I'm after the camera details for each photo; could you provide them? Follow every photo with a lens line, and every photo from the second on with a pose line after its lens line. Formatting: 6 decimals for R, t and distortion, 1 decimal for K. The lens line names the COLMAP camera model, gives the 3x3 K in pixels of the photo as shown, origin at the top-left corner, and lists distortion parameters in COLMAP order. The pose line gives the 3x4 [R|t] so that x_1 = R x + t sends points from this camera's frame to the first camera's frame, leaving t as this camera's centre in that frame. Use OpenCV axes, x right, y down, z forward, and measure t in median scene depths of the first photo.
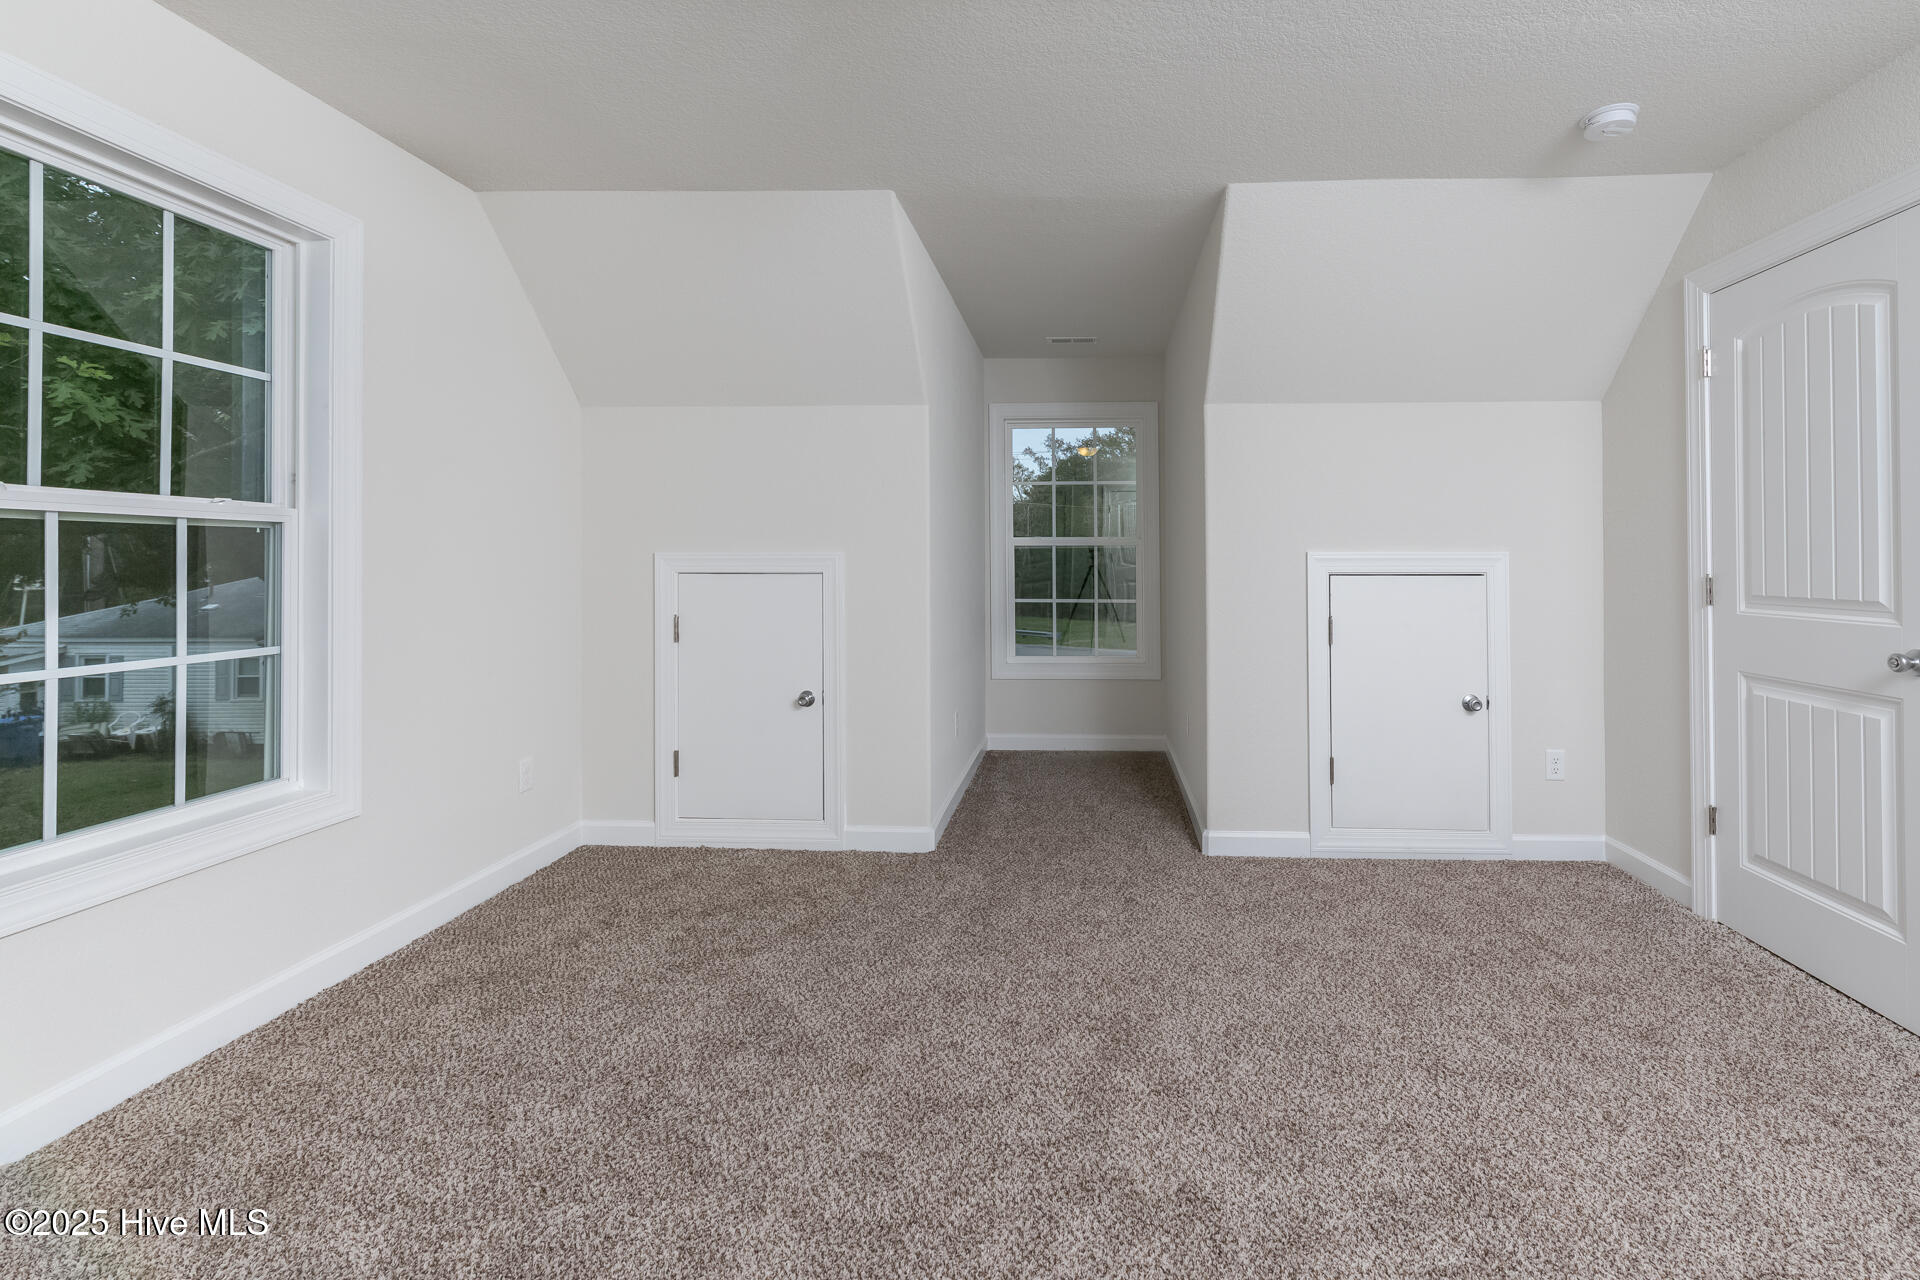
lens RADIAL K [[860.0, 0, 1051.5], [0, 860.0, 550.4], [0, 0, 1]] dist [-0.000753, -0.000248]
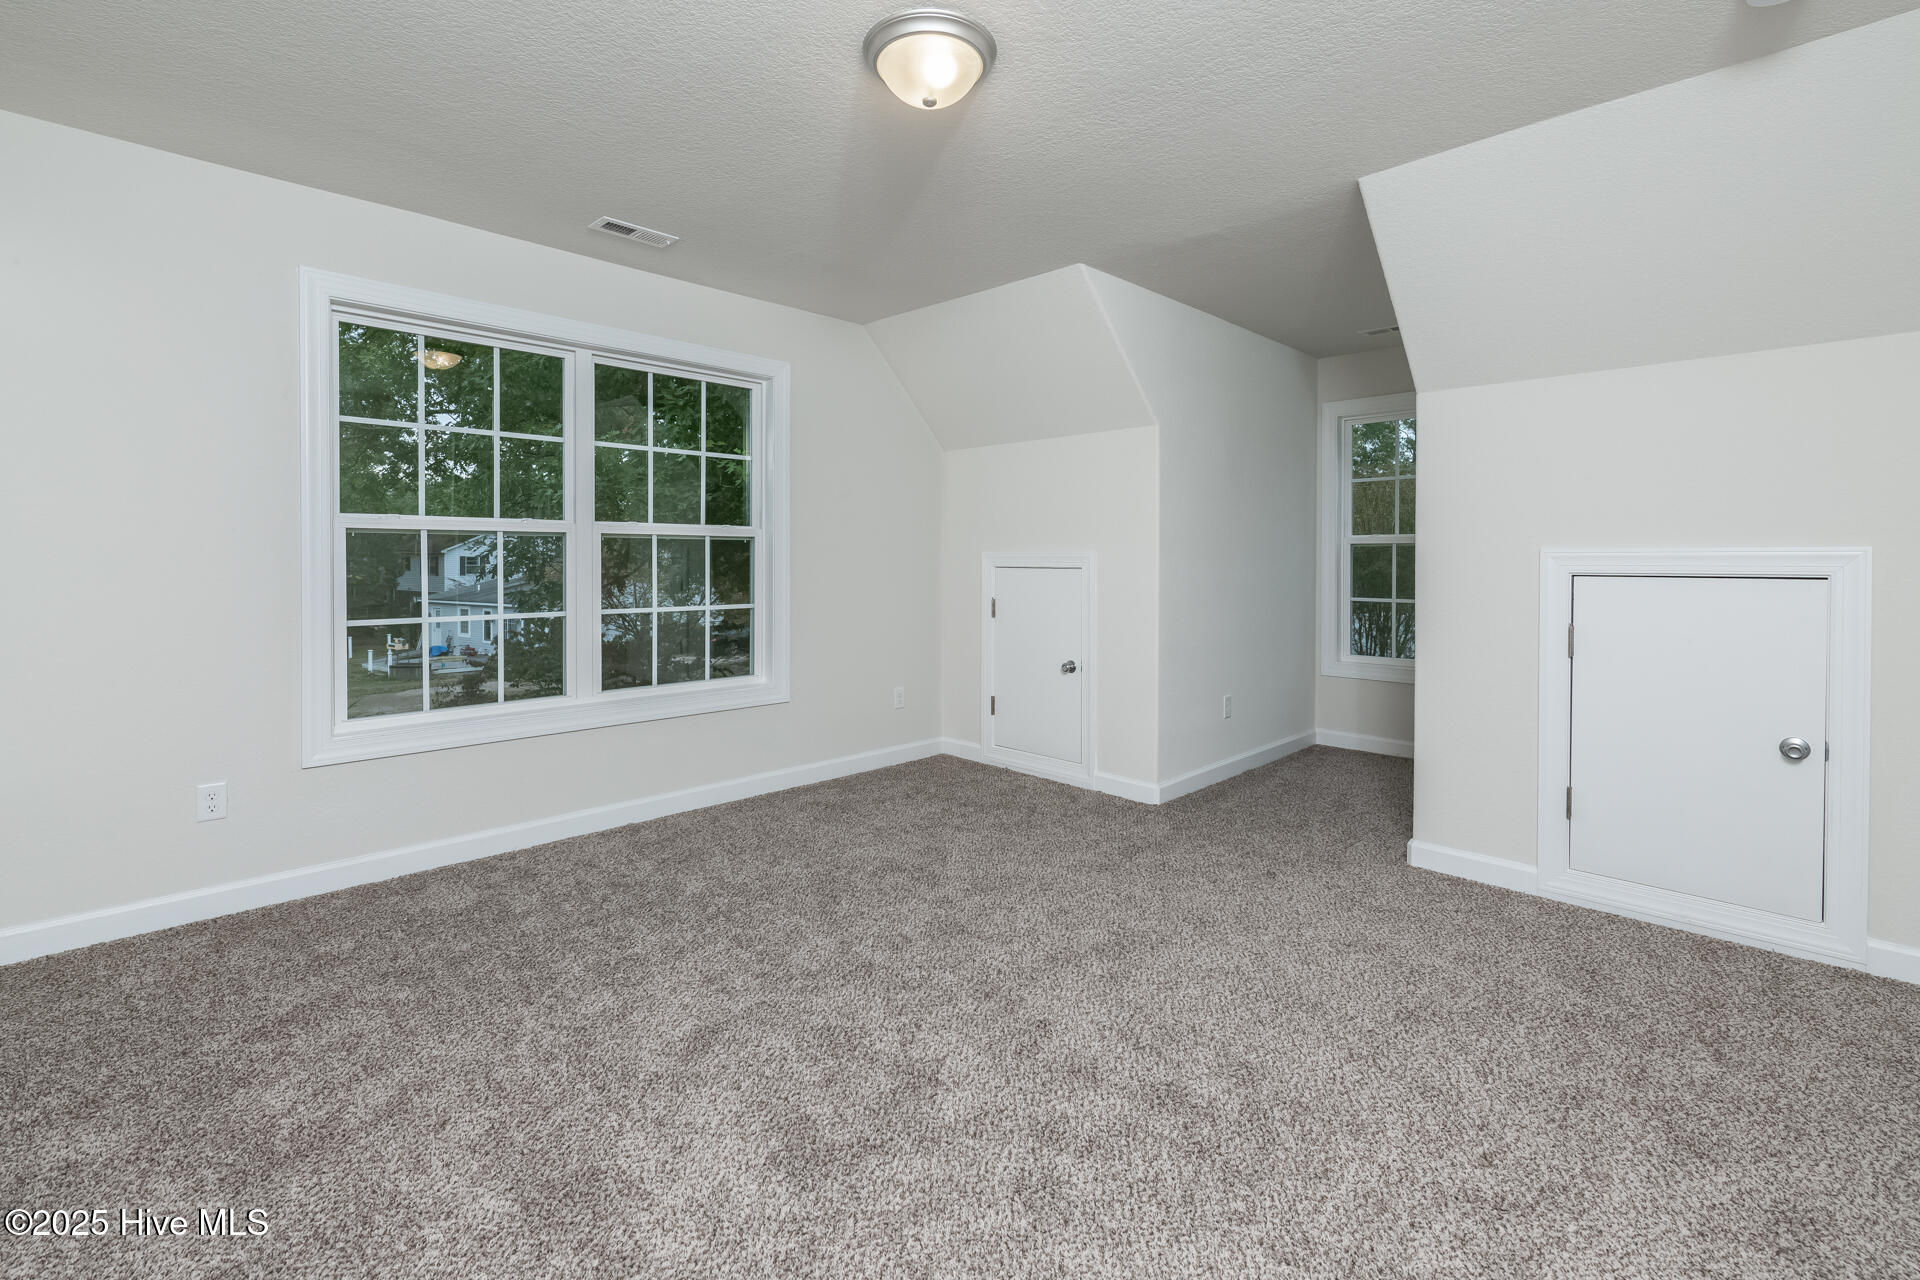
lens RADIAL K [[859.5, 0, 985.0], [0, 859.5, 566.0], [0, 0, 1]] dist [0.002312, 0.000138]
pose [[0.744472, 0.007230, -0.667614, 0.544085], [0.007458, 0.999789, 0.019143, -0.002000], [0.667612, -0.019231, 0.744261, -0.033705]]
